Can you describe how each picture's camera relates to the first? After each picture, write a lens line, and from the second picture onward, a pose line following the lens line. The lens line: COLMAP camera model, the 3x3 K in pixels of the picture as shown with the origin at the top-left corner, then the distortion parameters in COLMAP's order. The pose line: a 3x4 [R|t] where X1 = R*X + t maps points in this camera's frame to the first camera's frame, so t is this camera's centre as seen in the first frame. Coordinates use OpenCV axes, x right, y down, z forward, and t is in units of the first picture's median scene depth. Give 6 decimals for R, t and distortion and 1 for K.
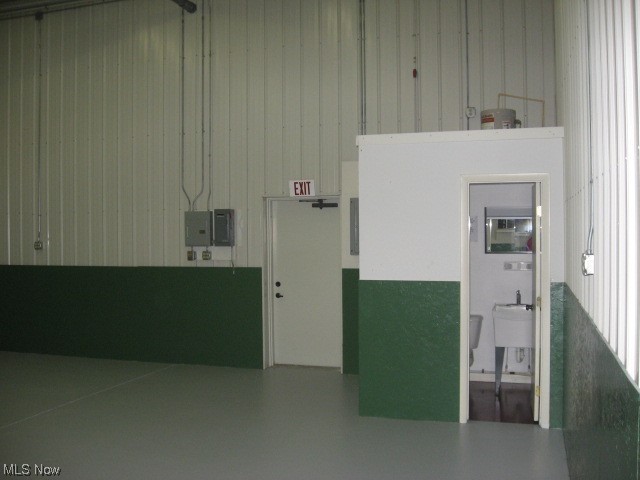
lens RADIAL K [[672.7, 0, 319.9], [0, 672.7, 236.3], [0, 0, 1]] dist [-0.094057, 0.000000]
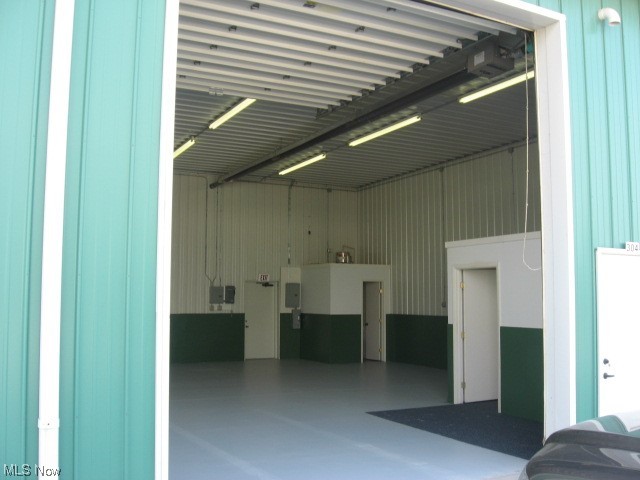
lens RADIAL K [[672.7, 0, 317.4], [0, 672.7, 239.1], [0, 0, 1]] dist [-0.094057, 0.000000]
pose [[0.704334, 0.070458, 0.706363, -1.448937], [-0.004566, 0.995491, -0.094746, 0.012320], [-0.709854, 0.063508, 0.701480, -0.687055]]
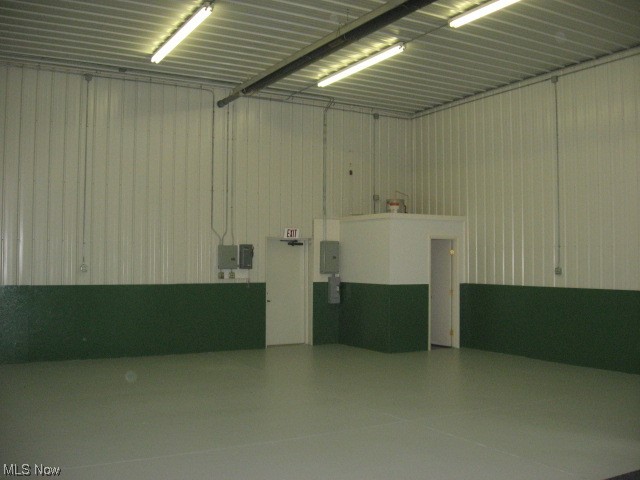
lens RADIAL K [[672.7, 0, 316.6], [0, 672.7, 239.3], [0, 0, 1]] dist [-0.094057, 0.000000]
pose [[0.674371, 0.032119, 0.737694, -1.147552], [-0.005380, 0.999241, -0.038589, 0.005394], [-0.738373, 0.022054, 0.674032, -0.135348]]
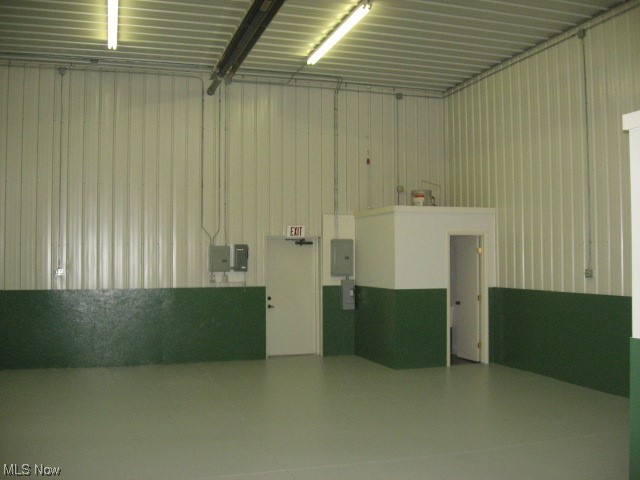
lens RADIAL K [[672.7, 0, 317.9], [0, 672.7, 240.6], [0, 0, 1]] dist [-0.094057, 0.000000]
pose [[0.816803, 0.019680, 0.576581, -0.802263], [0.000686, 0.999384, -0.035084, 0.000087], [-0.576916, 0.029053, 0.816287, -0.209957]]
